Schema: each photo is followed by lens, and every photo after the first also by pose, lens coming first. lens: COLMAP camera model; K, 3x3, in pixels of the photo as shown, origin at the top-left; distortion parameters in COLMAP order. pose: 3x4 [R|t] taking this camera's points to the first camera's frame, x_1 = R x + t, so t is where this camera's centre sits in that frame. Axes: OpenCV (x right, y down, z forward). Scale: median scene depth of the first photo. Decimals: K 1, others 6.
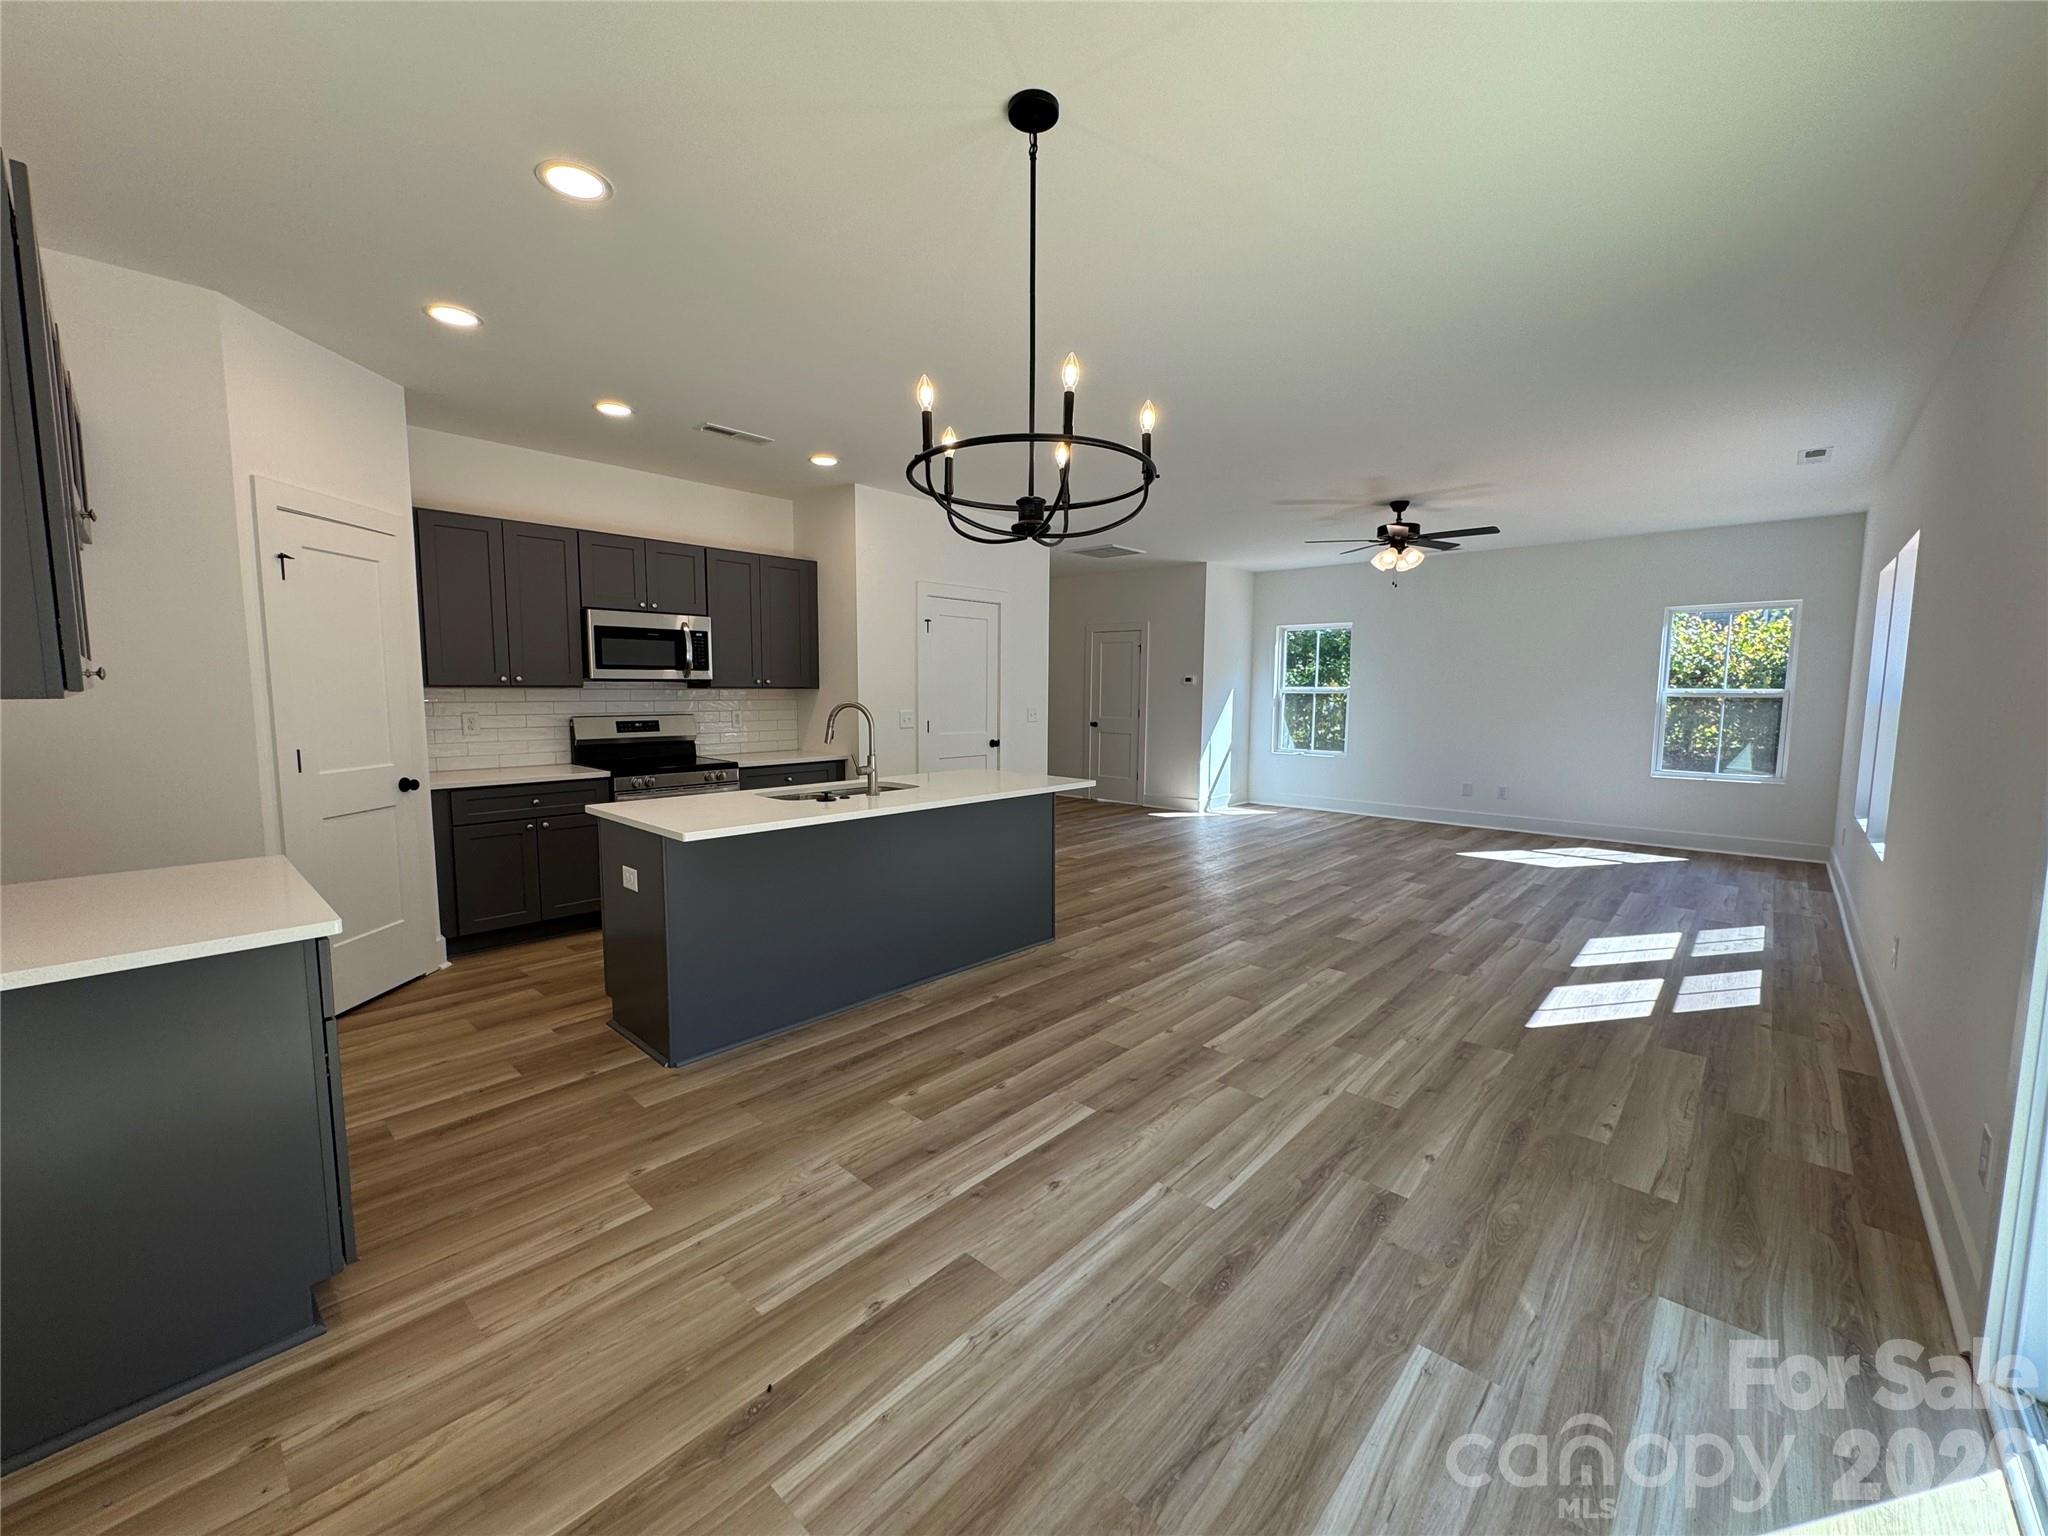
lens RADIAL K [[817.7, 0, 1018.5], [0, 817.7, 770.5], [0, 0, 1]] dist [-0.012033, 0.000242]
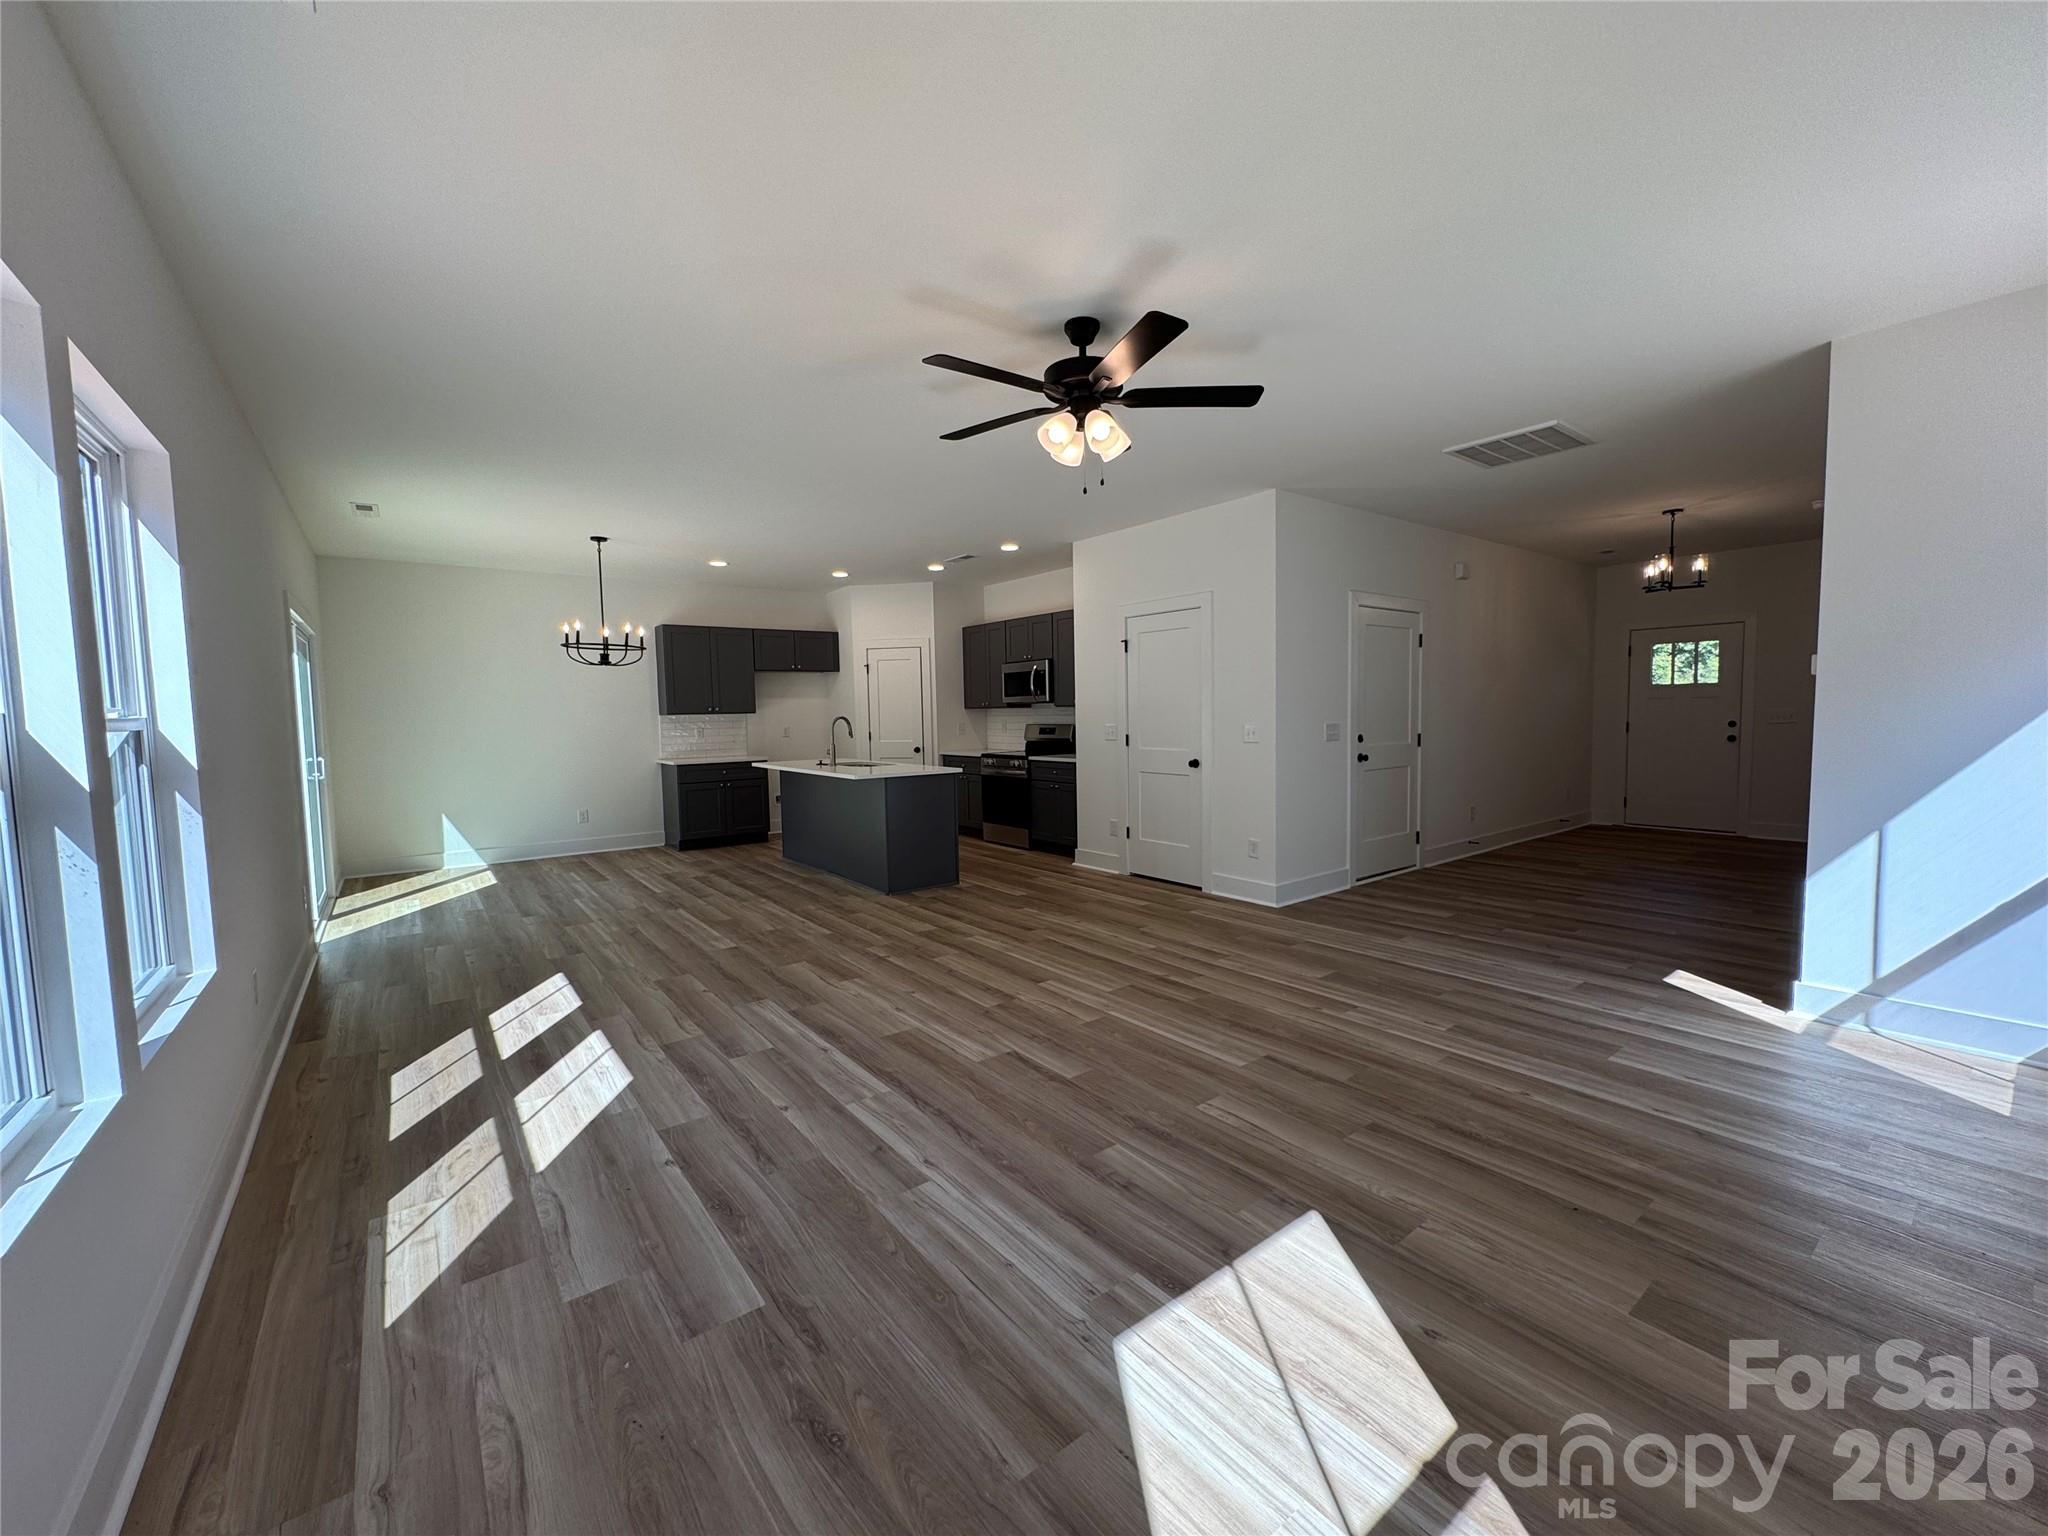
lens RADIAL K [[817.7, 0, 1018.5], [0, 817.7, 770.5], [0, 0, 1]] dist [-0.012033, 0.000242]
pose [[-0.170520, 0.068031, -0.983003, 1.376055], [-0.084575, 0.992922, 0.083389, -0.131033], [0.981718, 0.097357, -0.163560, 1.491975]]
